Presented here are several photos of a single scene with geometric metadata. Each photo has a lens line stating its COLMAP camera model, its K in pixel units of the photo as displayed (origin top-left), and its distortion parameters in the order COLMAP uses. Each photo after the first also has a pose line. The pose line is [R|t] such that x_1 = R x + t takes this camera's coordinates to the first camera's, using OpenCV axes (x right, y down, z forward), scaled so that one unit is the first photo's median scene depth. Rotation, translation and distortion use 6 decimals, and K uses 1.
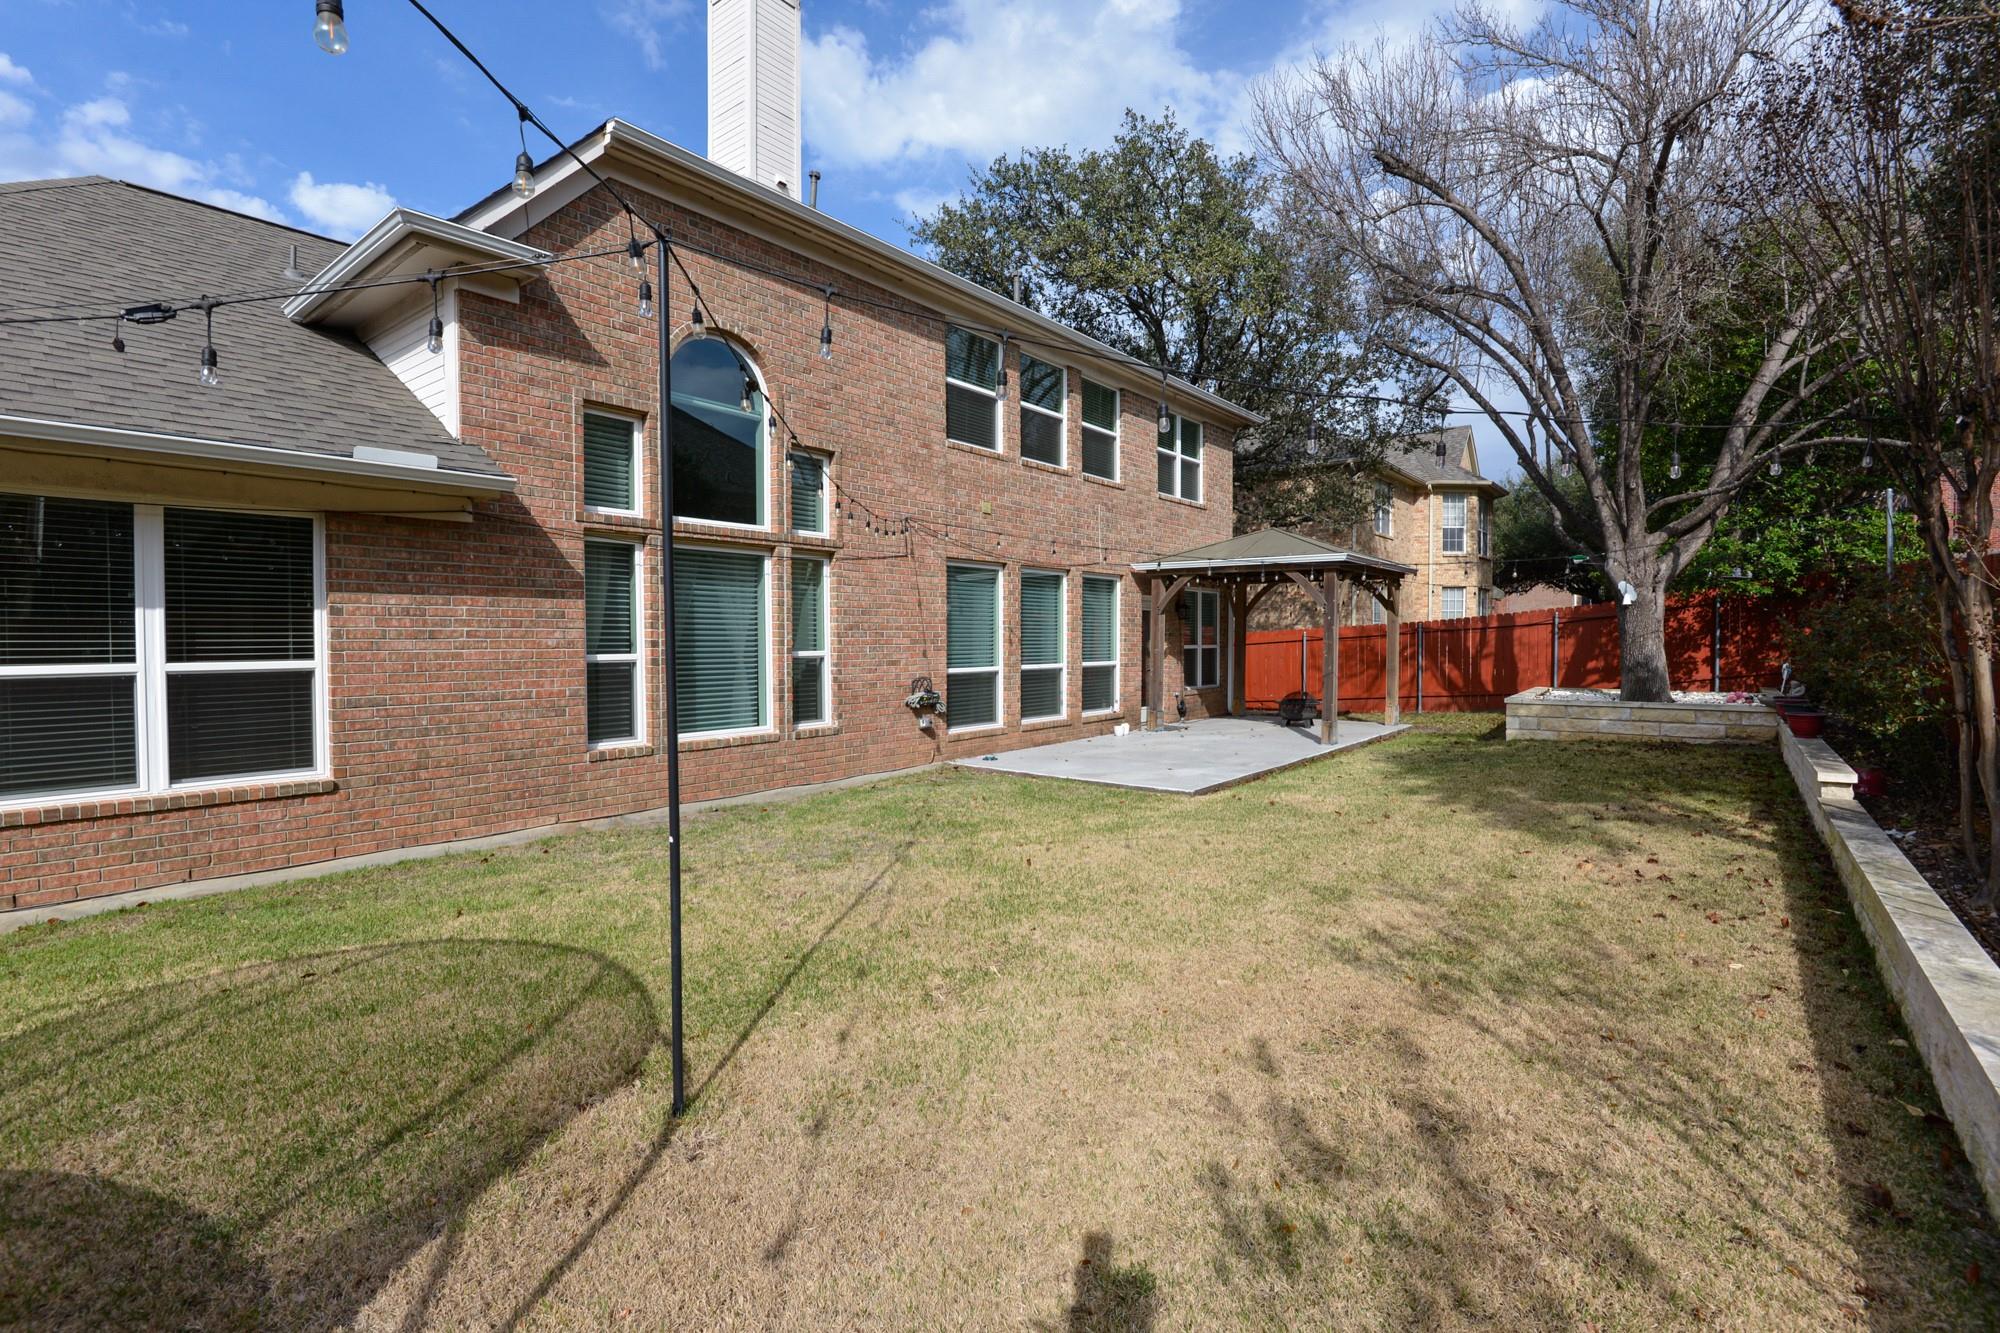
lens RADIAL K [[923.0, 0, 1000.0], [0, 923.0, 666.5], [0, 0, 1]] dist [-0.022415, -0.000092]
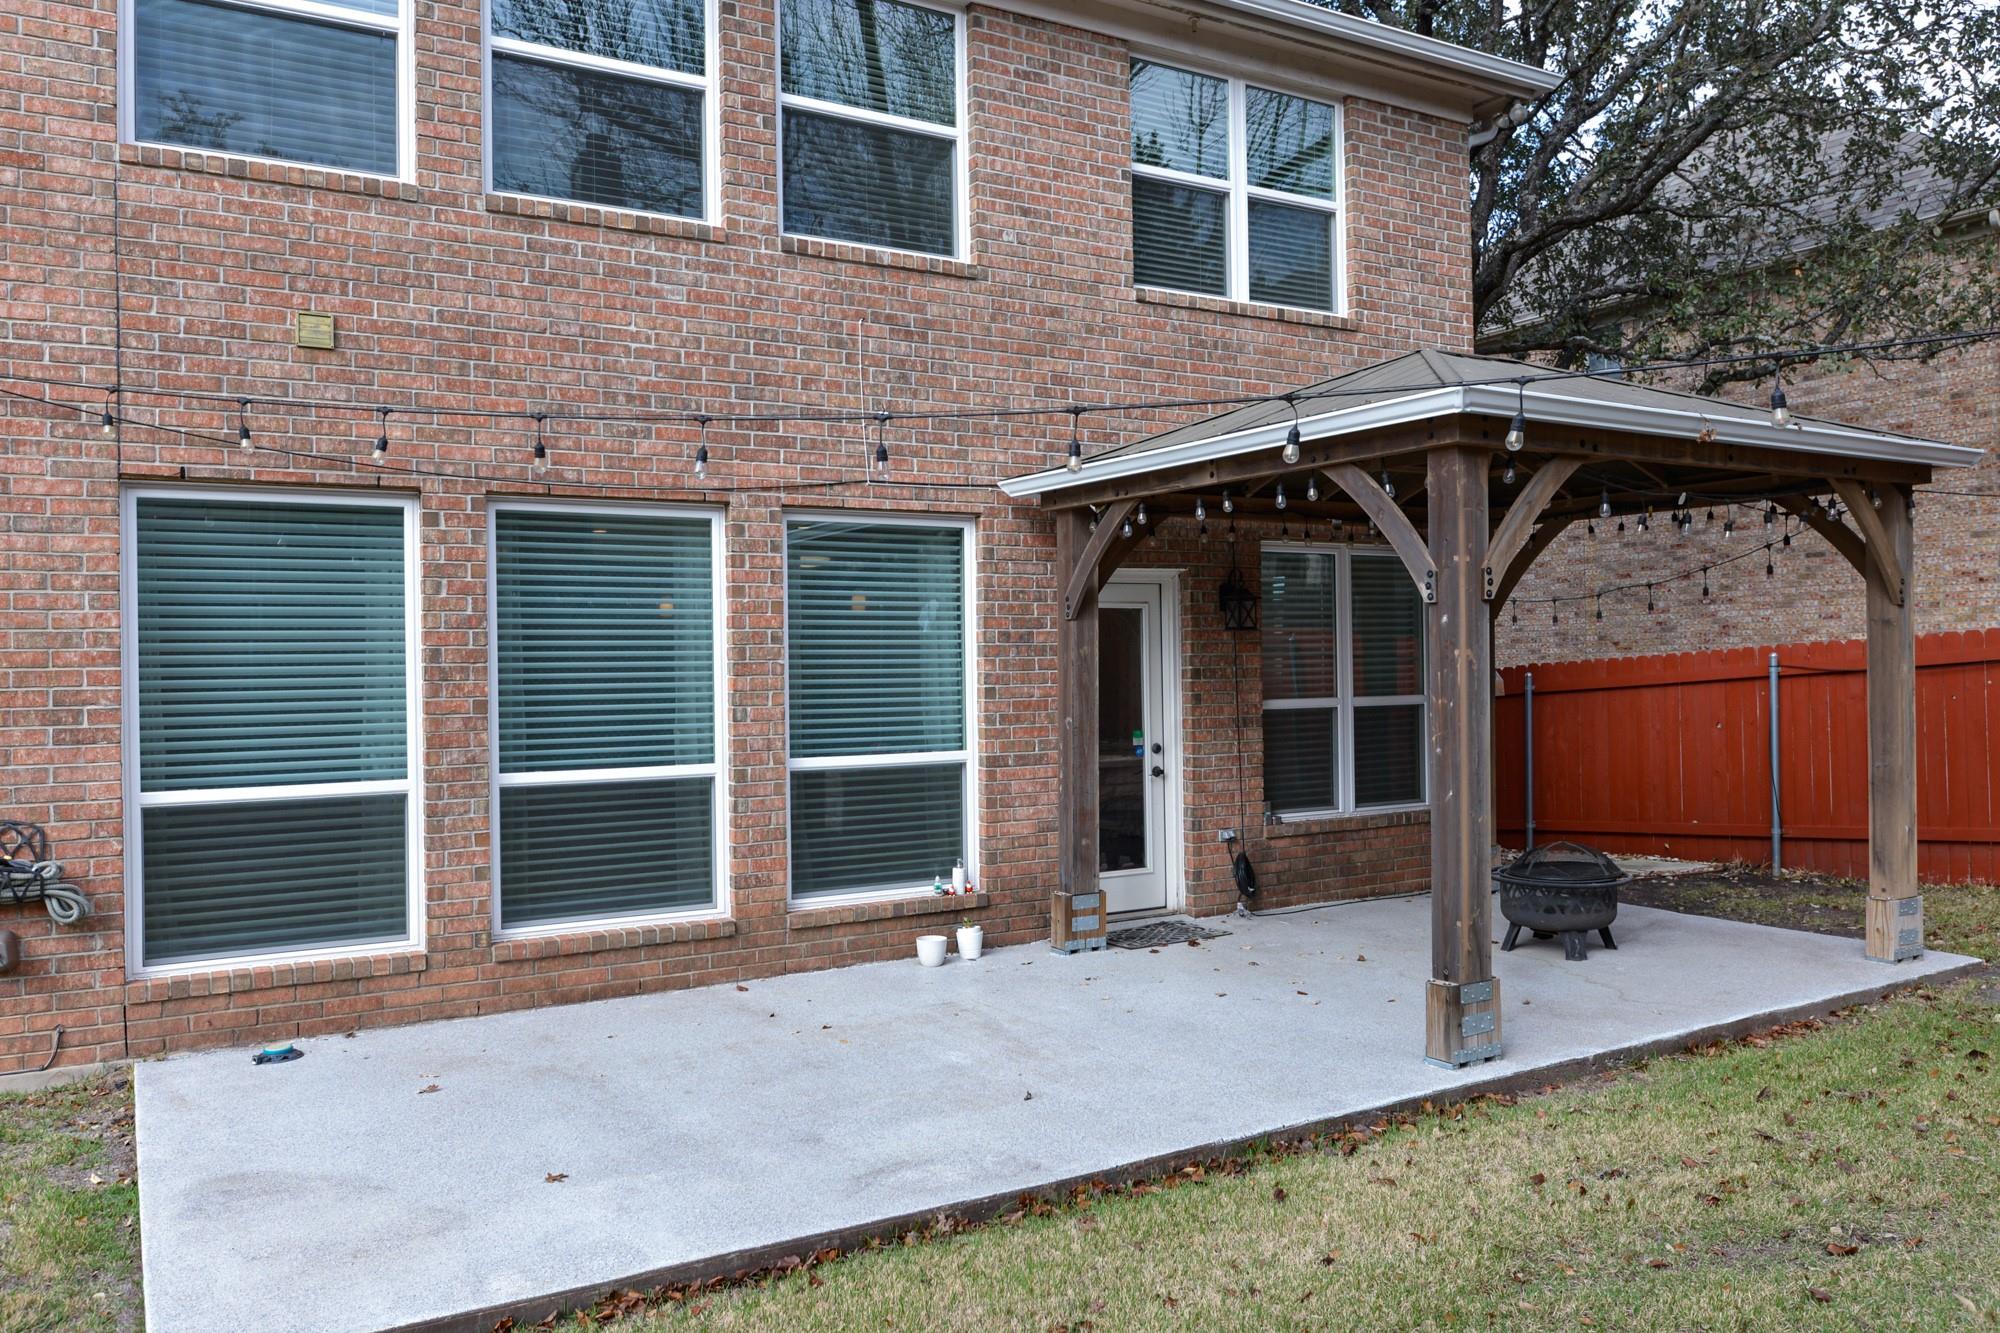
lens RADIAL K [[1510.6, 0, 1000.0], [0, 1510.6, 666.5], [0, 0, 1]] dist [-0.030210, 0.002430]
pose [[0.939855, -0.017314, -0.341134, 0.363496], [0.006206, 0.999415, -0.033627, -0.020054], [0.341516, 0.029488, 0.939413, 0.474663]]
